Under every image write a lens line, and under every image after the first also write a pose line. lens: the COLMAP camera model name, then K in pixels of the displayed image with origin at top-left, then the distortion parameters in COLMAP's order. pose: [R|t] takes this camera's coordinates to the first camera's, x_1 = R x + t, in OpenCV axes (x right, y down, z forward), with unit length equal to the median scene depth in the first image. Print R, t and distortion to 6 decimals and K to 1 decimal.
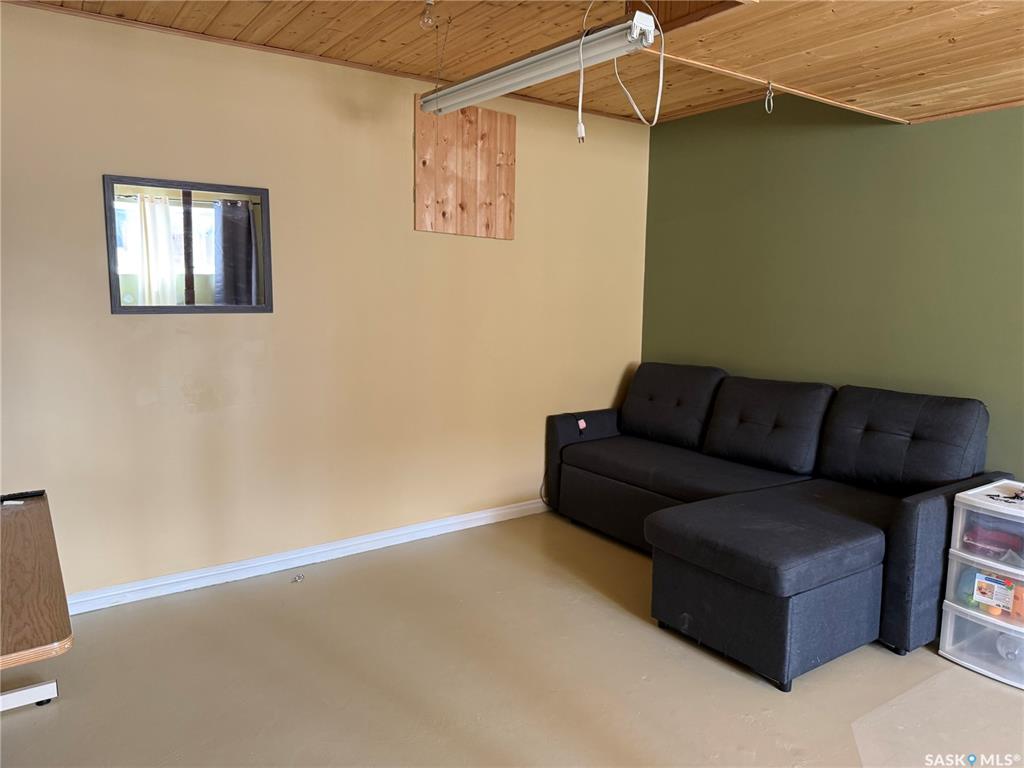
lens RADIAL K [[715.3, 0, 503.9], [0, 715.3, 388.6], [0, 0, 1]] dist [0.087632, -0.127545]
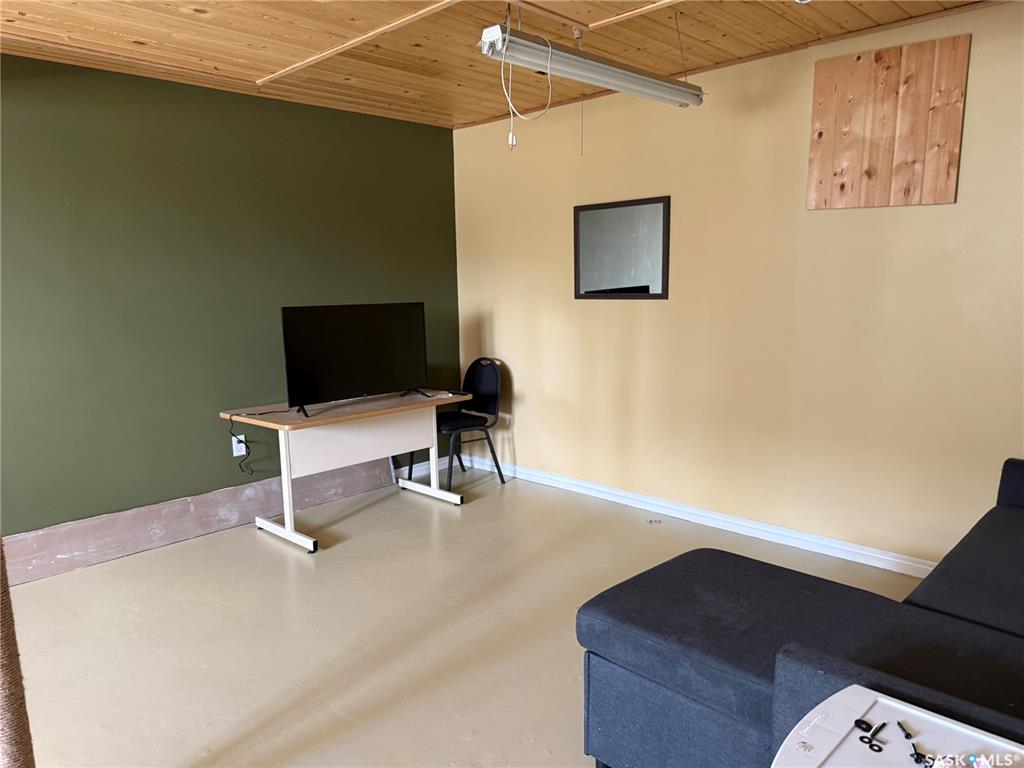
lens RADIAL K [[714.7, 0, 514.7], [0, 714.7, 382.0], [0, 0, 1]] dist [0.094543, -0.141414]
pose [[0.187249, 0.123325, -0.974540, 0.706839], [-0.119096, 0.987620, 0.102097, -0.052070], [0.975066, 0.096946, 0.199618, 0.455704]]
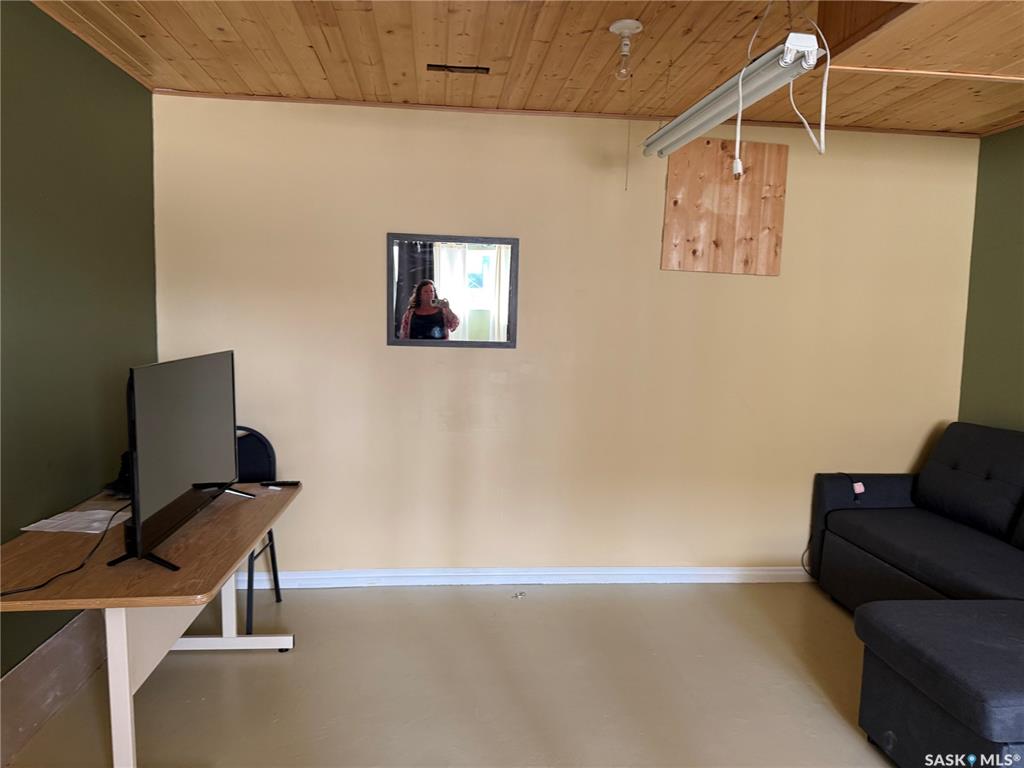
lens RADIAL K [[724.3, 0, 499.8], [0, 724.3, 384.8], [0, 0, 1]] dist [0.011108, -0.001127]
pose [[0.867877, 0.058987, -0.493265, 0.177961], [-0.084399, 0.995999, -0.029389, -0.012773], [0.489558, 0.067136, 0.869383, 0.031082]]
